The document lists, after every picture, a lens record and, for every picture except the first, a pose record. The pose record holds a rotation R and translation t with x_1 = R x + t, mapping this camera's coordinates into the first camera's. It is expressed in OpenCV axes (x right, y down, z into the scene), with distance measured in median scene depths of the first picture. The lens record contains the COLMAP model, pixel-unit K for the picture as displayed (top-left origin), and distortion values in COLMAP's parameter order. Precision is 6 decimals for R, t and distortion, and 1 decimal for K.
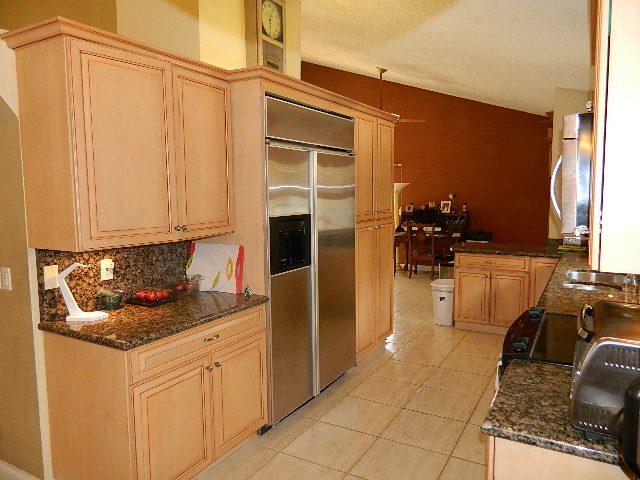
lens RADIAL K [[473.6, 0, 320.0], [0, 473.6, 240.0], [0, 0, 1]] dist [0.004123, -0.005896]
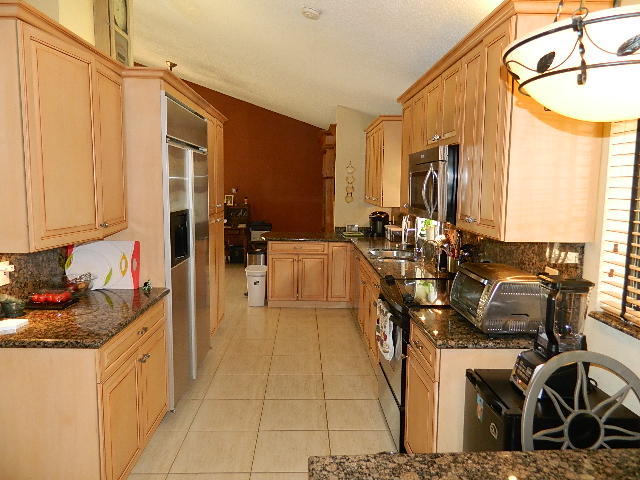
lens RADIAL K [[473.6, 0, 320.0], [0, 473.6, 240.0], [0, 0, 1]] dist [0.004123, -0.005896]
pose [[0.850590, -0.041522, 0.524188, -0.313856], [0.032265, 0.999120, 0.026786, -0.004133], [-0.524839, -0.005871, 0.851181, -0.056213]]
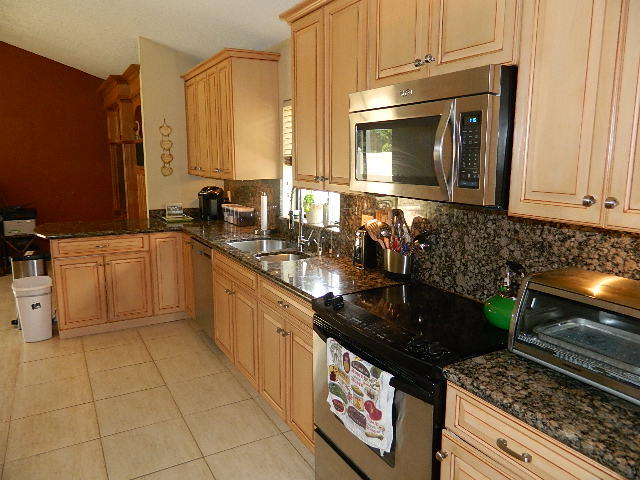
lens RADIAL K [[471.2, 0, 316.5], [0, 471.2, 235.3], [0, 0, 1]] dist [0.005428, 0.002633]
pose [[0.512731, -0.133743, 0.848068, -0.188183], [0.081842, 0.990908, 0.106789, -0.038810], [-0.854640, 0.014653, 0.519015, 0.406872]]
